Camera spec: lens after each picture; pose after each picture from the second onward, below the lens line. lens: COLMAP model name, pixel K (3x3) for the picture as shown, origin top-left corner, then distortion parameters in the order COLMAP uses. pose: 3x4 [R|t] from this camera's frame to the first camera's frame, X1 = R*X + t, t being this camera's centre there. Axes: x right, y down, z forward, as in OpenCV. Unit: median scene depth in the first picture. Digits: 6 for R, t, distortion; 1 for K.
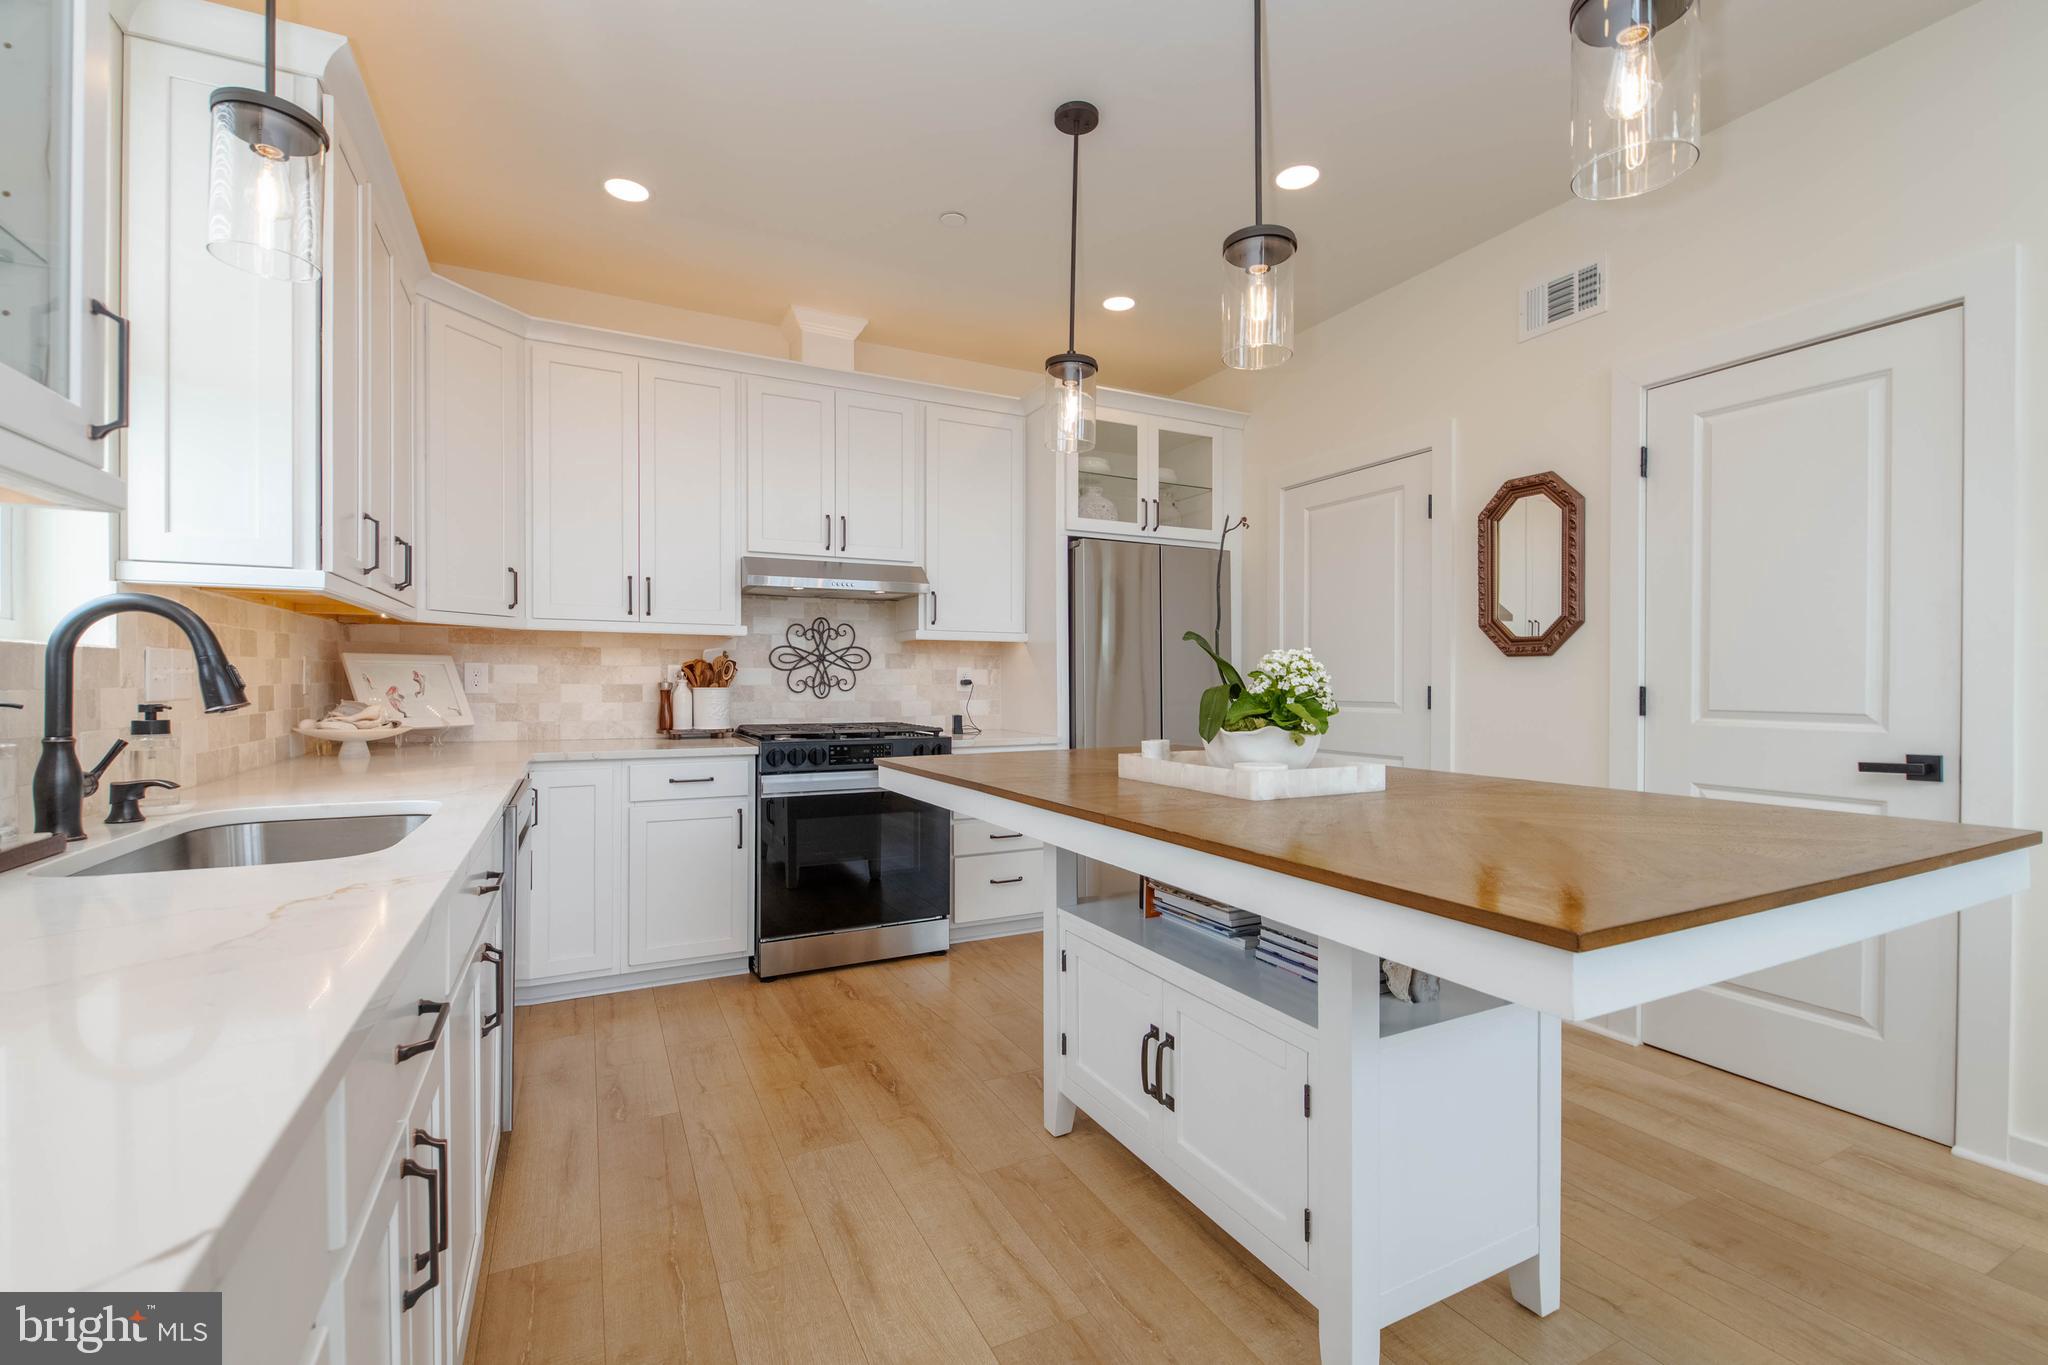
lens RADIAL K [[883.5, 0, 1024.0], [0, 883.5, 682.5], [0, 0, 1]] dist [-0.019865, -0.000310]
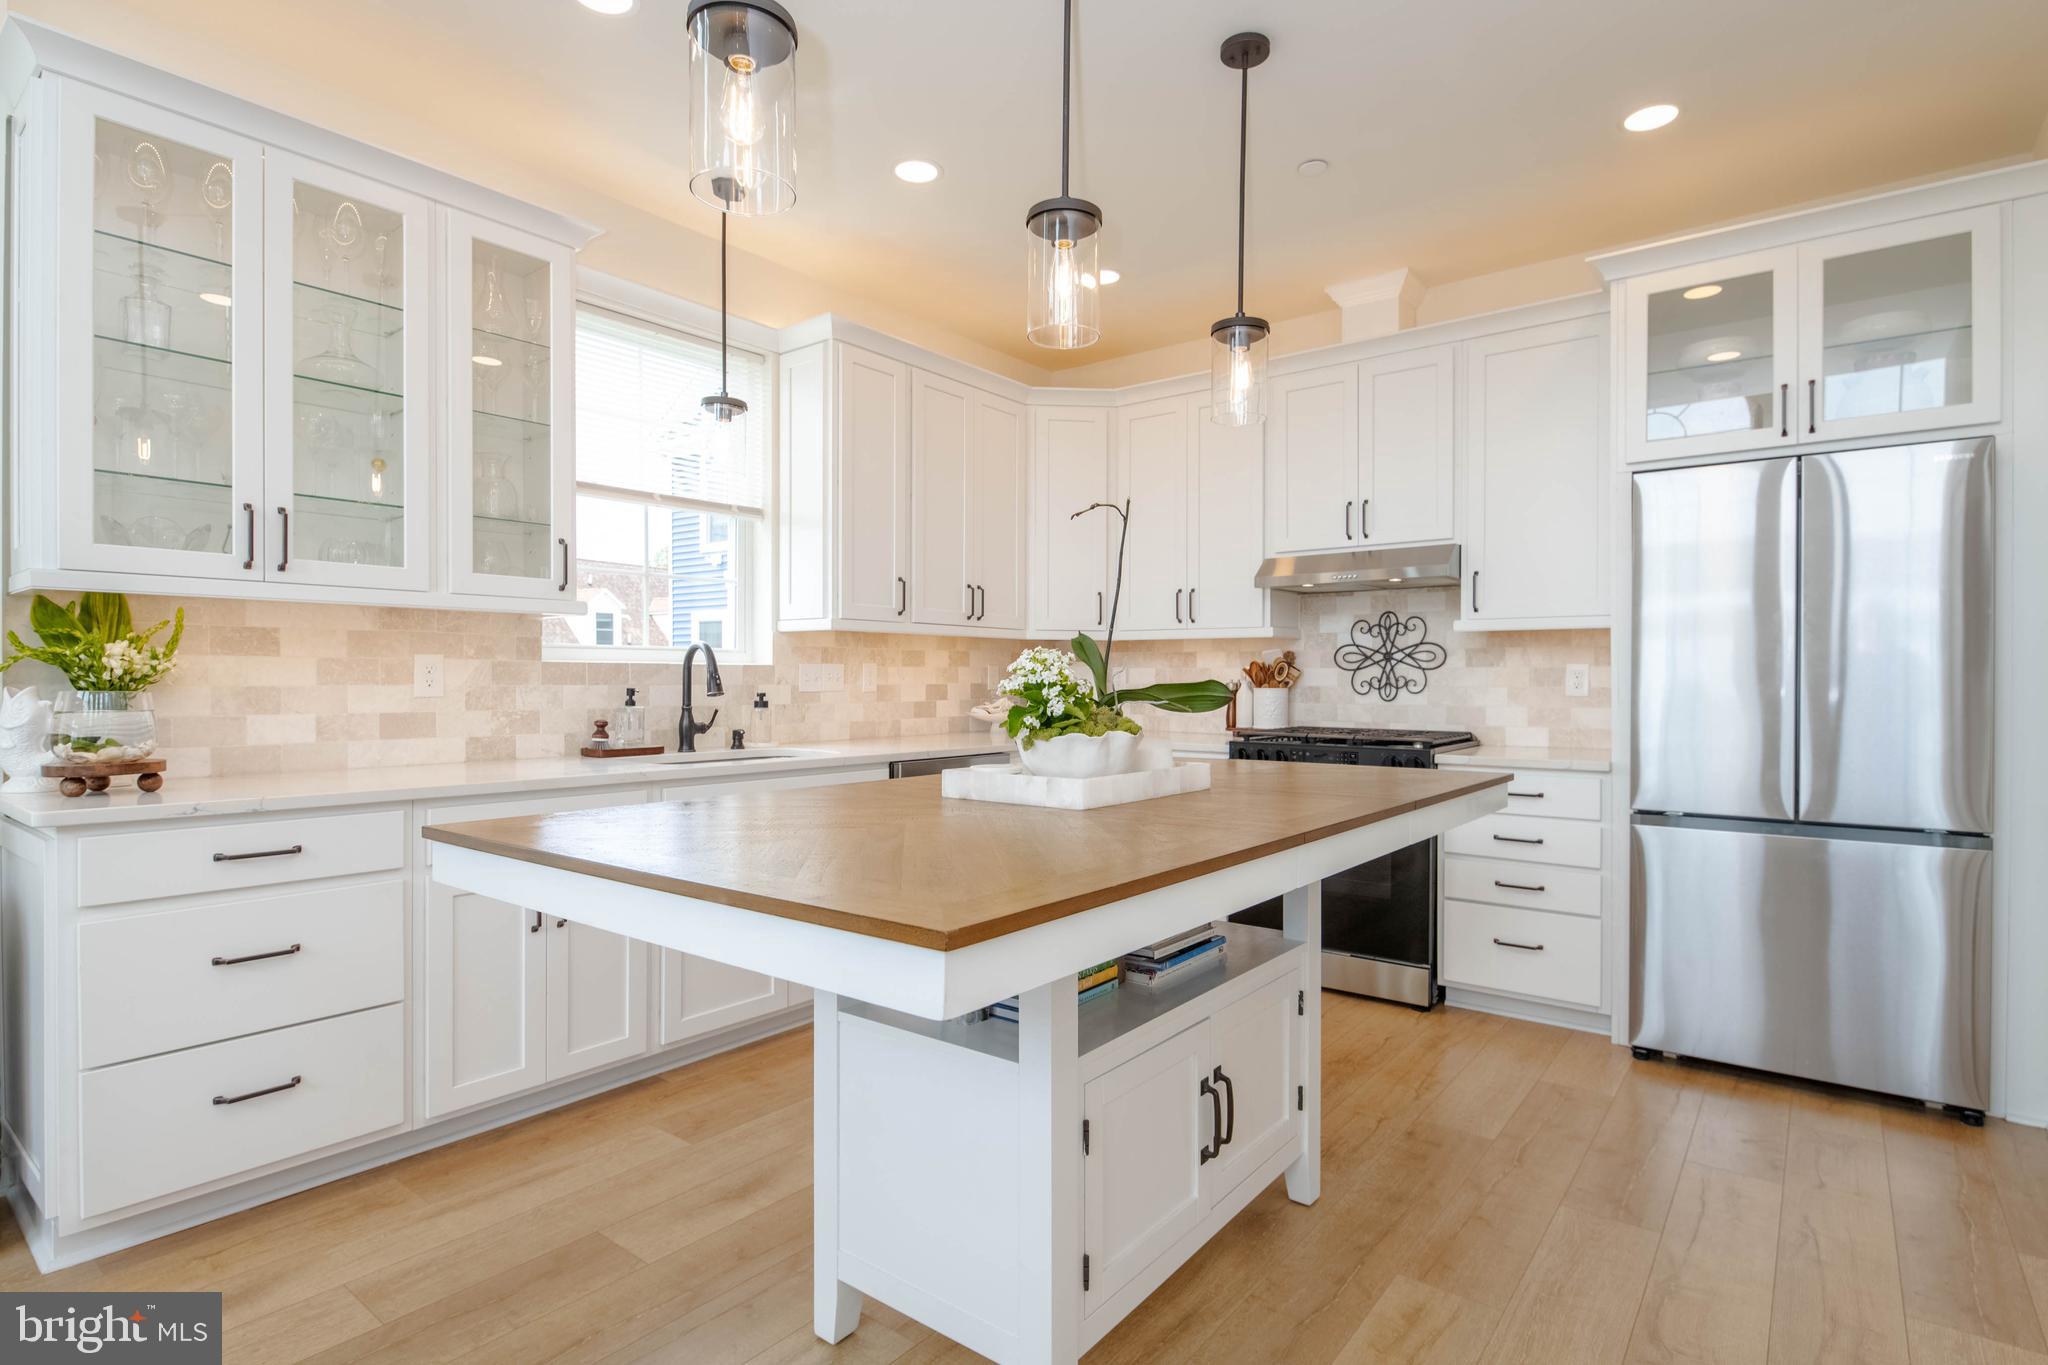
lens RADIAL K [[1014.3, 0, 1024.0], [0, 1014.3, 682.5], [0, 0, 1]] dist [-0.004874, -0.000326]
pose [[0.422930, 0.002190, -0.906160, 0.555874], [-0.003057, 0.999995, 0.000989, -0.000964], [0.906157, 0.002352, 0.422935, 0.228203]]
